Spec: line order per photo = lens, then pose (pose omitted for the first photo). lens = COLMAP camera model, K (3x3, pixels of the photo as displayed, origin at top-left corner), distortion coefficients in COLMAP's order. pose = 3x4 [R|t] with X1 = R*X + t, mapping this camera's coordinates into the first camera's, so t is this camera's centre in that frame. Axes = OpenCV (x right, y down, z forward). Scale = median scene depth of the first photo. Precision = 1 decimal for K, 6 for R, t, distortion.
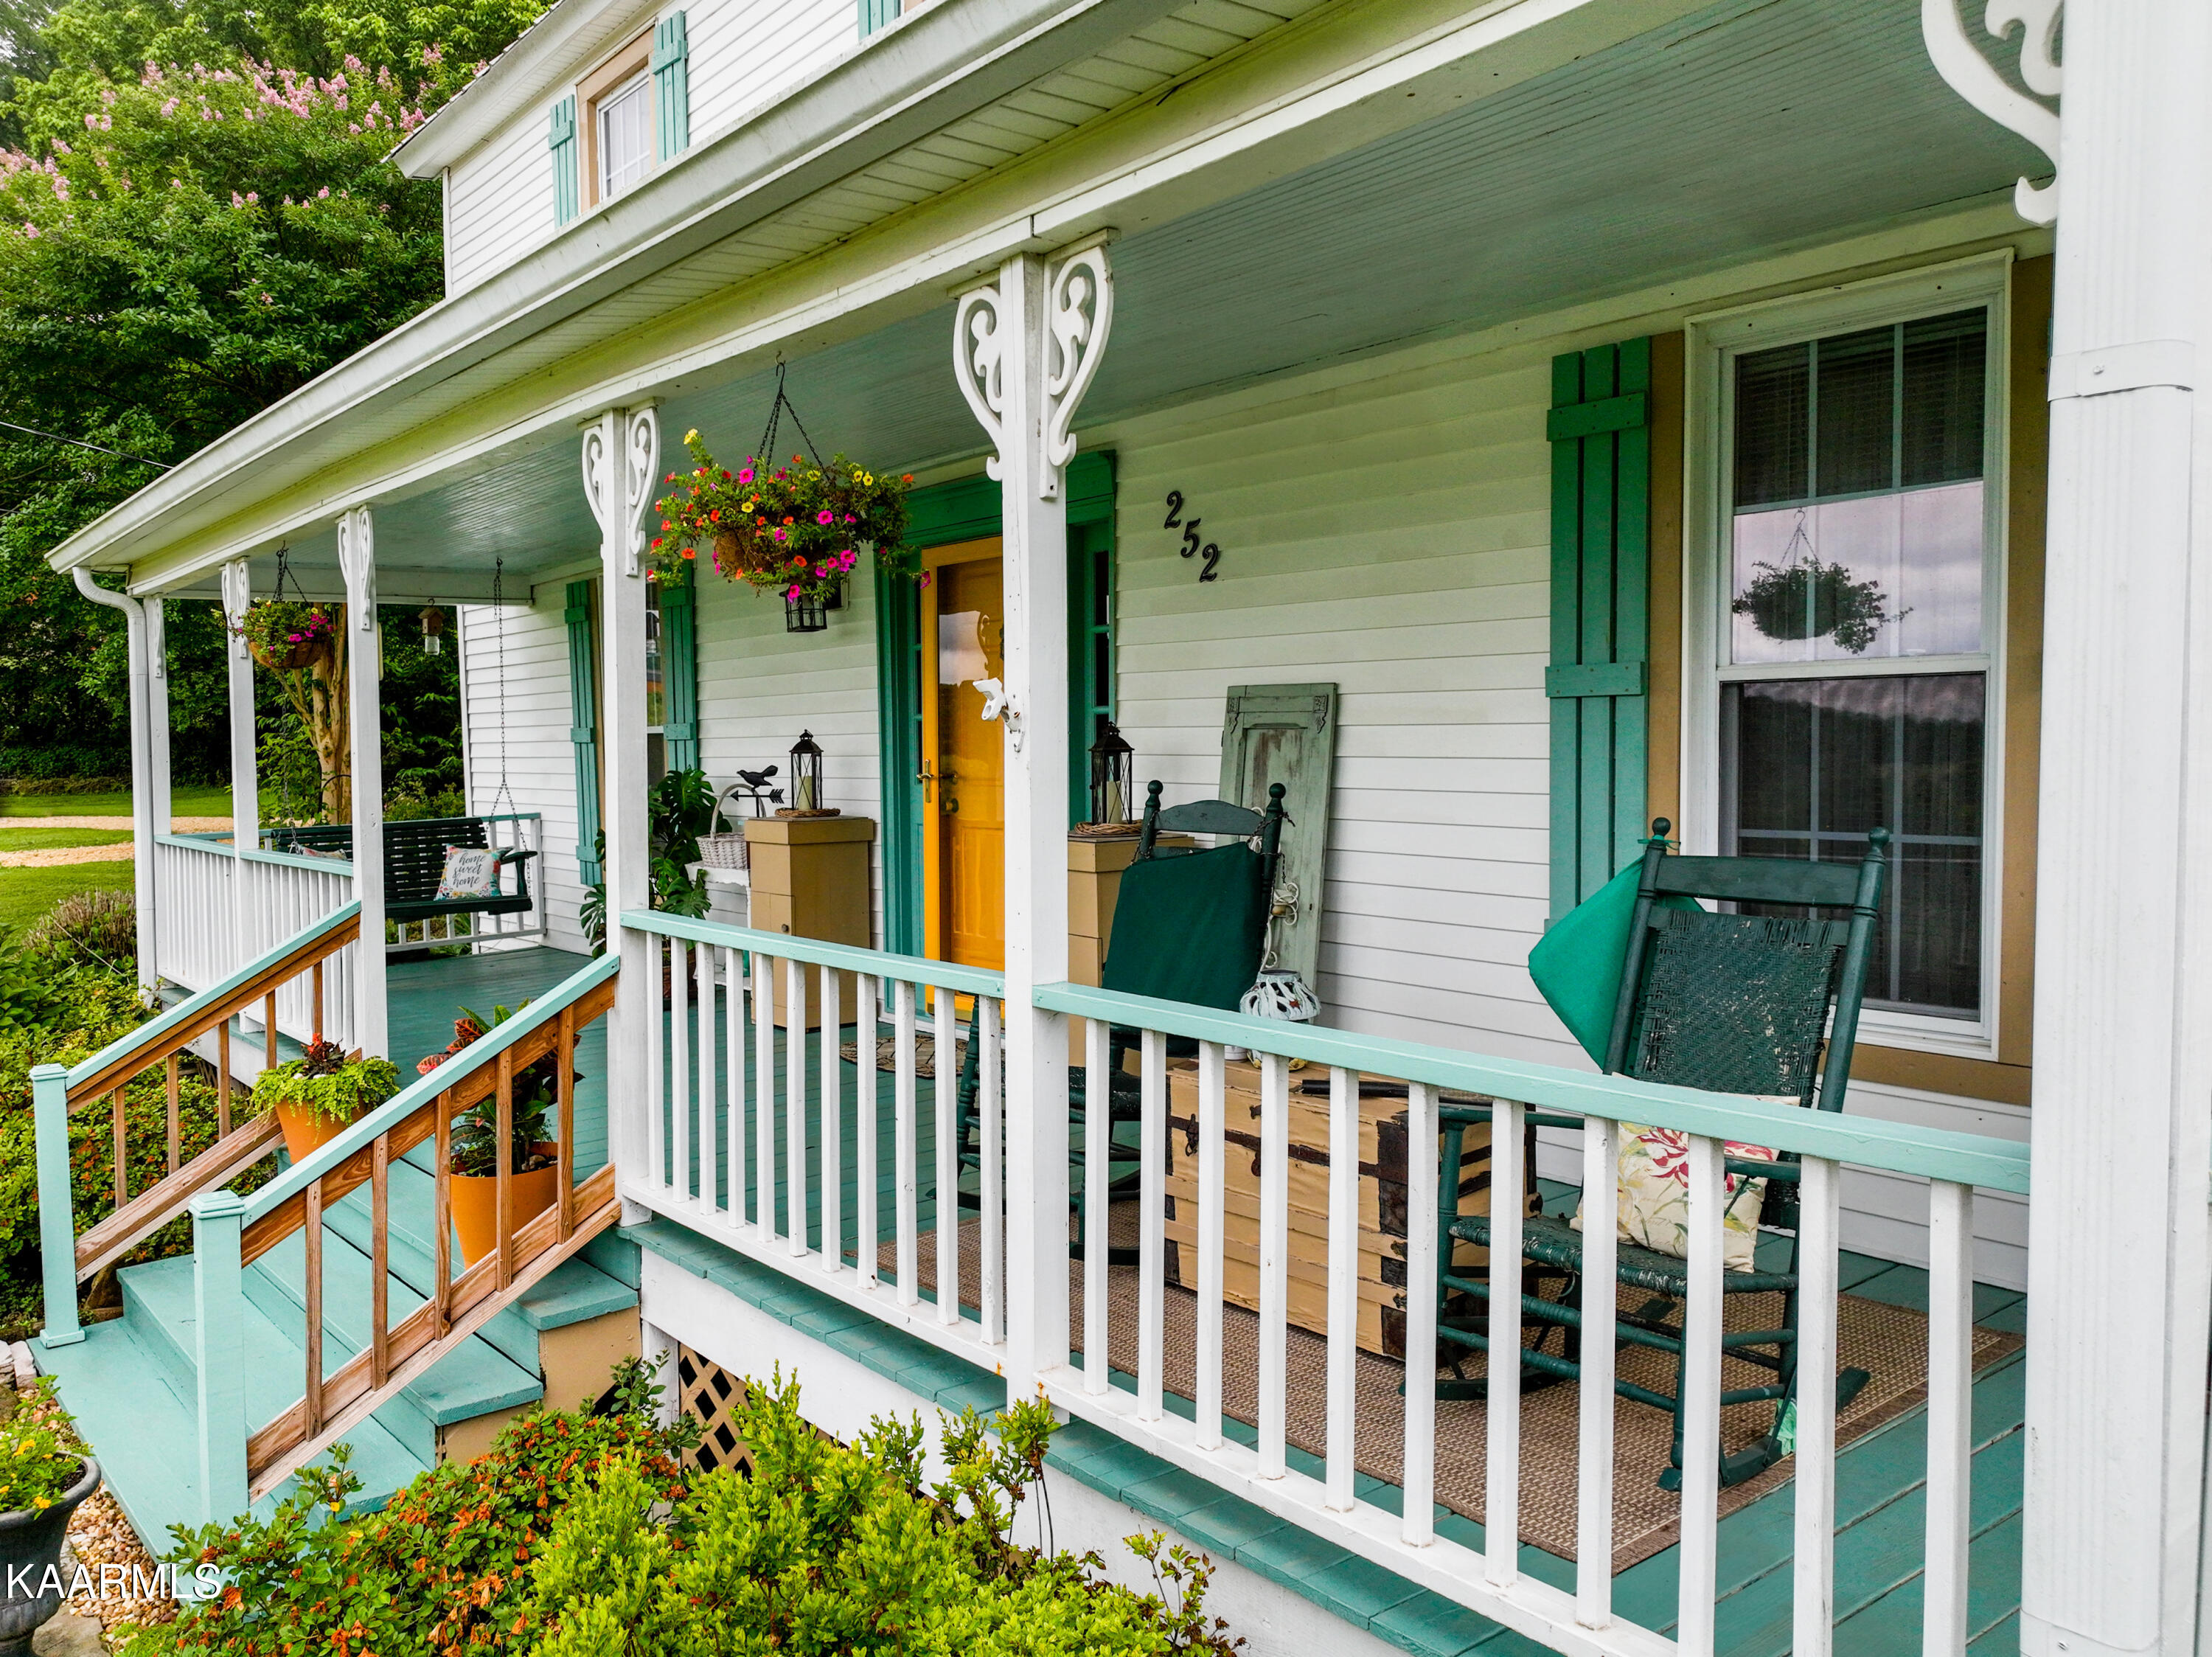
lens RADIAL K [[1817.6, 0, 1106.0], [0, 1817.6, 828.5], [0, 0, 1]] dist [-0.116456, -0.000780]
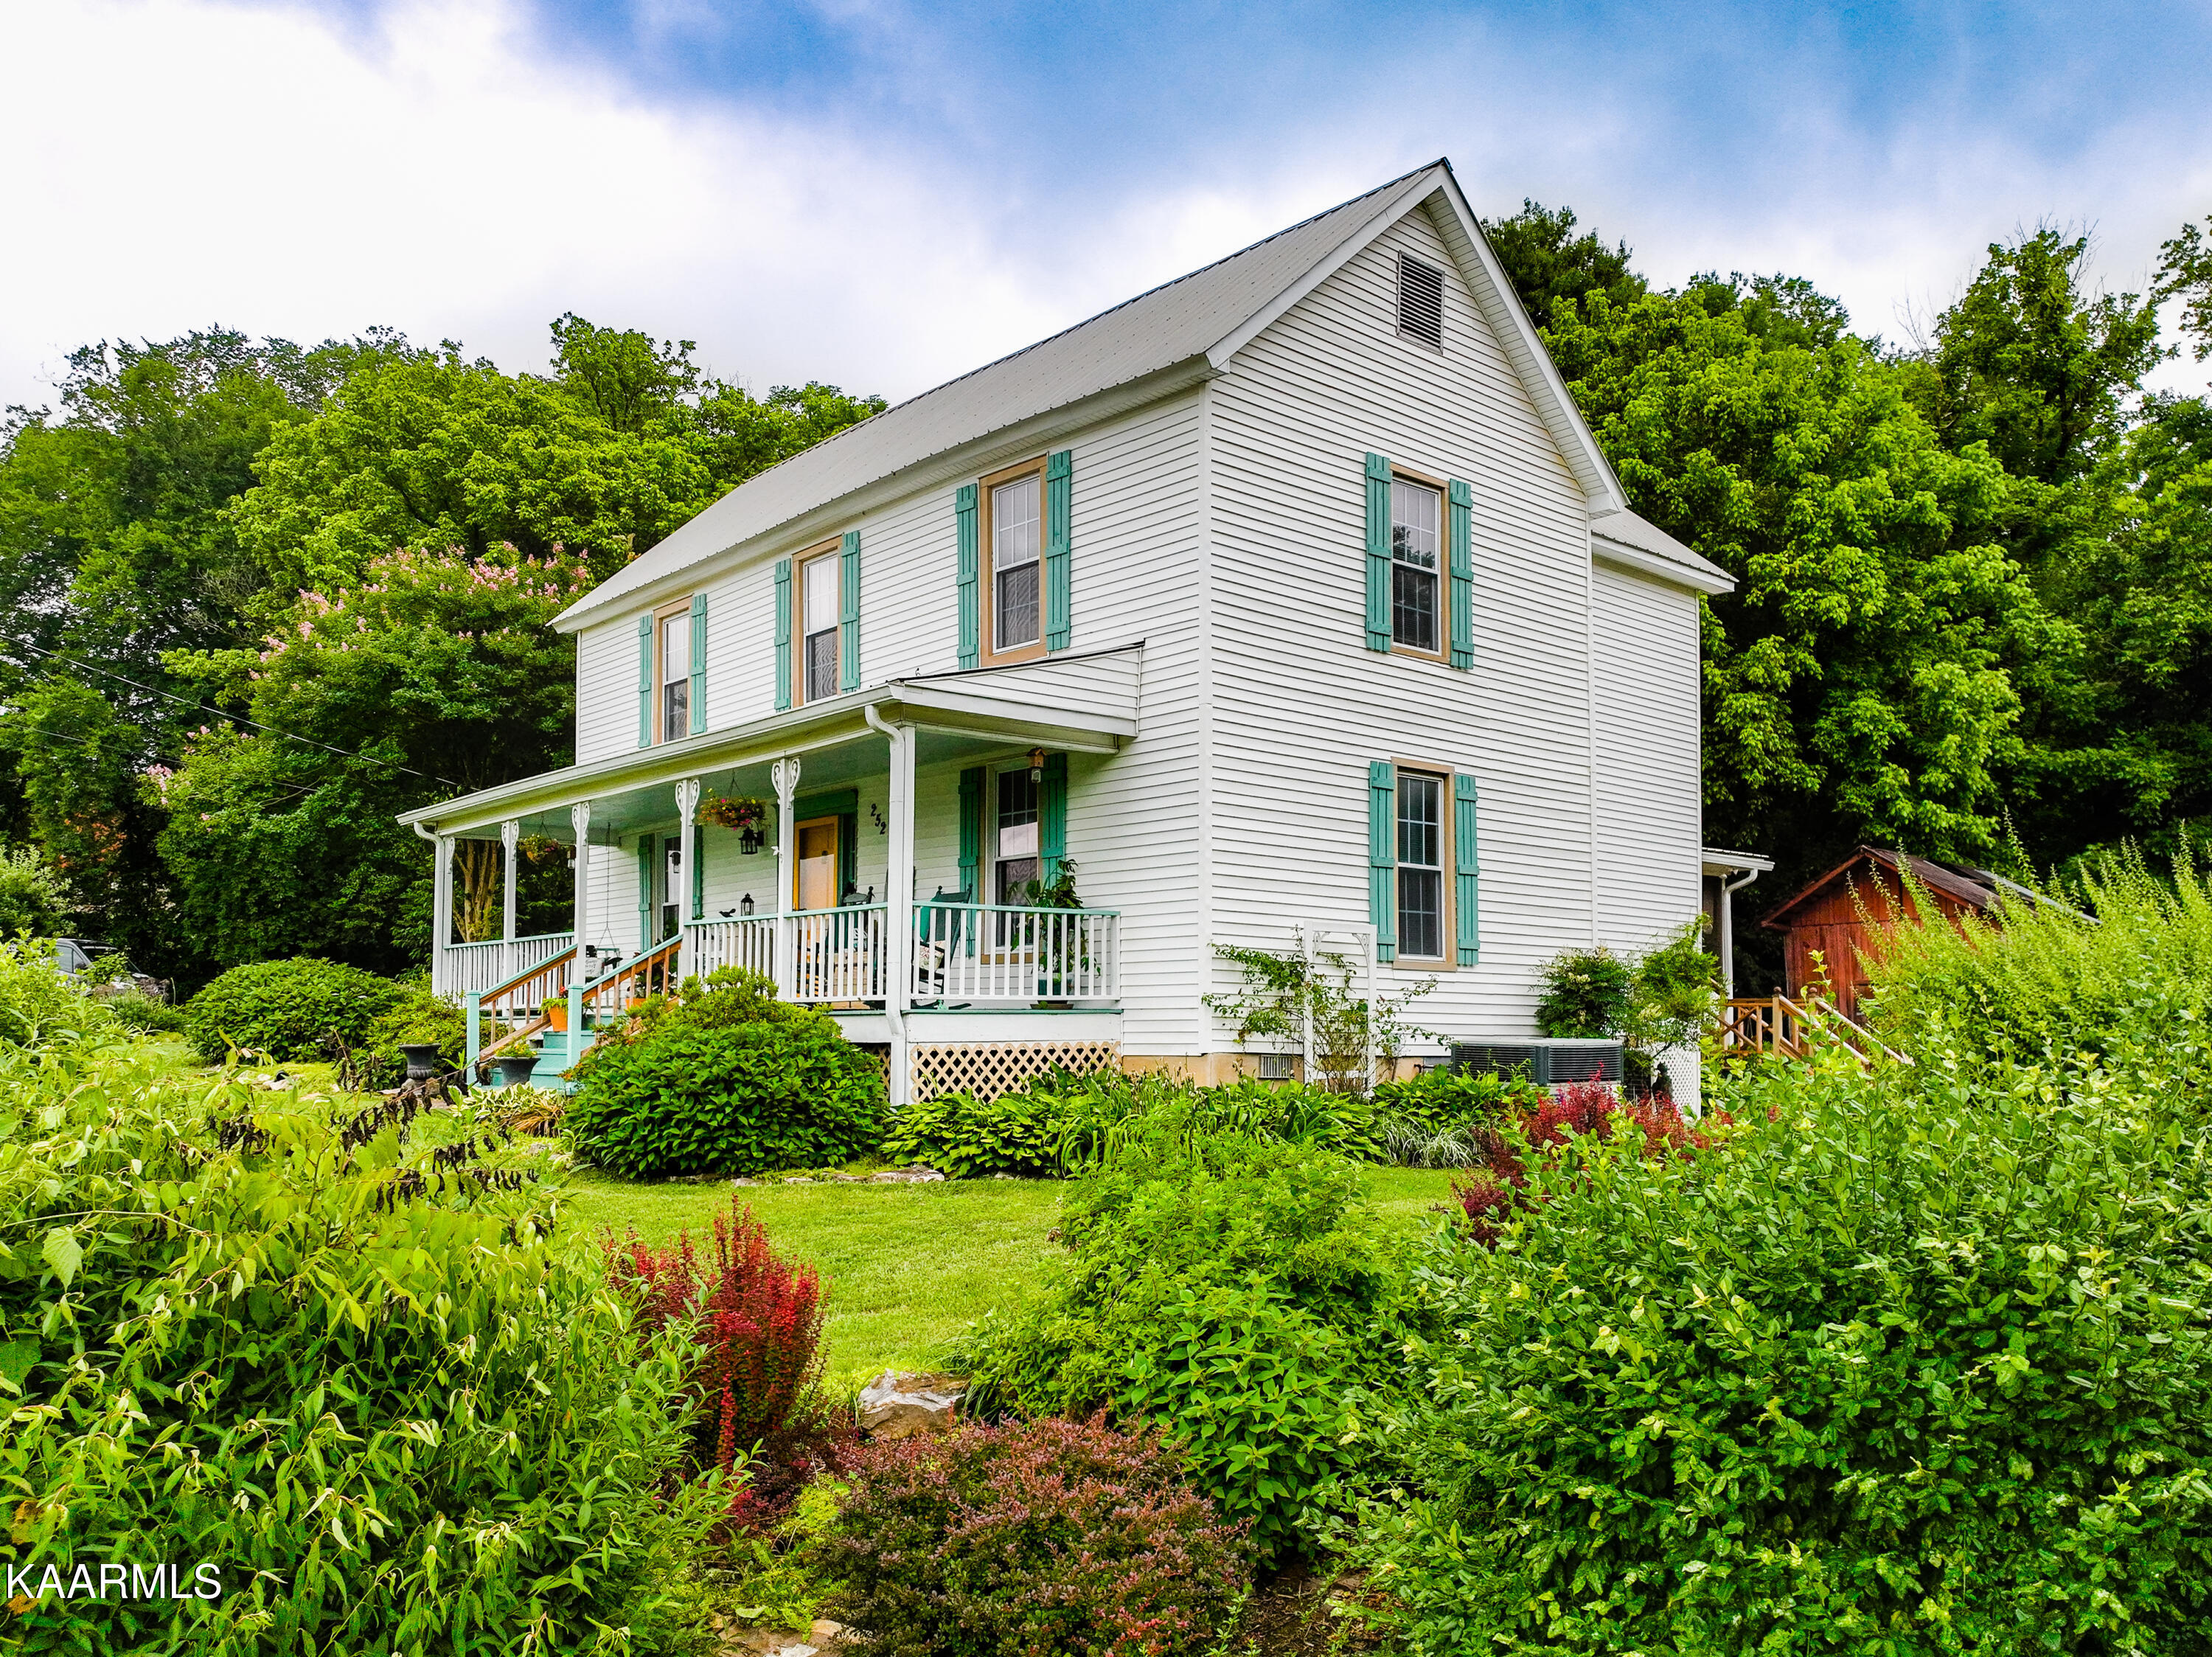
lens RADIAL K [[1724.6, 0, 1106.0], [0, 1724.6, 828.5], [0, 0, 1]] dist [-0.001977, -0.000042]
pose [[0.999747, 0.008104, 0.020988, 0.192437], [-0.004762, 0.987957, -0.154658, 0.154861], [-0.021989, 0.154519, 0.987745, -0.950743]]
